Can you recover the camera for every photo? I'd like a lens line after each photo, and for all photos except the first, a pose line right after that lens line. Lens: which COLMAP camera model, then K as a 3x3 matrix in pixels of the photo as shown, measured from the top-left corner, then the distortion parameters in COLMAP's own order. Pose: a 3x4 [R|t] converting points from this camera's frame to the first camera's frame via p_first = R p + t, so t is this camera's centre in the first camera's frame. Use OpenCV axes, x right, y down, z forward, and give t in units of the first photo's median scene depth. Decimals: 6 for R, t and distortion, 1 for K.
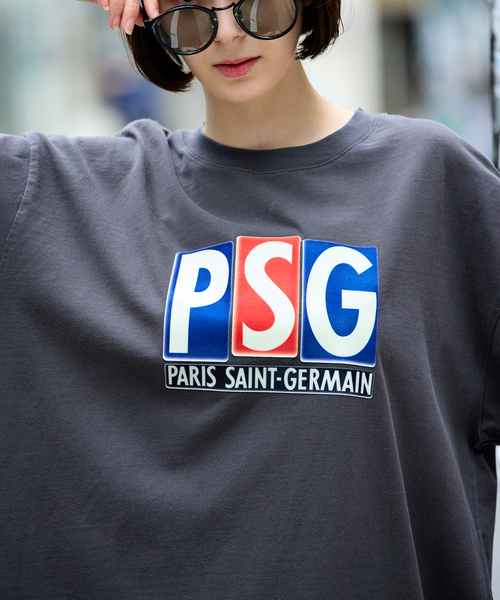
lens RADIAL K [[3715.5, 0, 250.0], [0, 3715.5, 300.0], [0, 0, 1]] dist [-4.333547, 3.349250]
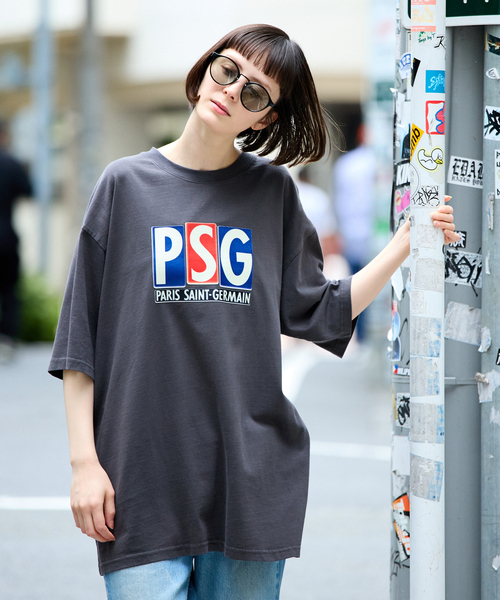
lens RADIAL K [[3715.5, 0, 250.0], [0, 3715.5, 300.0], [0, 0, 1]] dist [-4.333547, 3.349250]
pose [[0.997940, -0.061678, 0.017629, -0.006995], [0.061101, 0.997631, 0.031619, -0.040887], [-0.019538, -0.030477, 0.999344, -1.107219]]
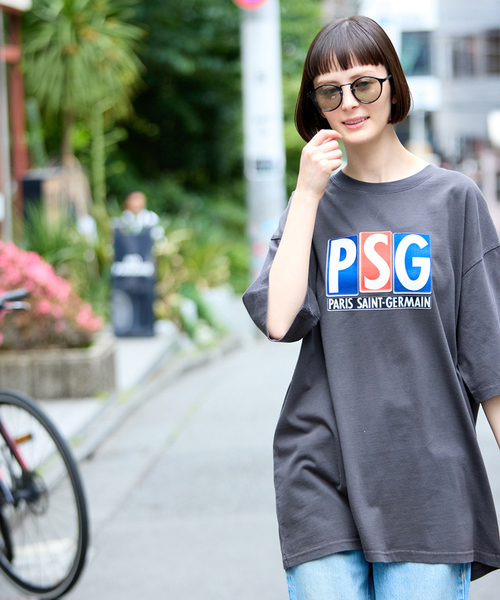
lens RADIAL K [[2143.3, 0, 250.6], [0, 2143.3, 348.3], [0, 0, 1]] dist [2.306104, 0.692062]
pose [[0.996744, -0.057242, -0.056782, 0.000952], [0.059572, 0.997413, 0.040228, -0.006018], [0.054333, -0.043479, 0.997576, -0.201184]]
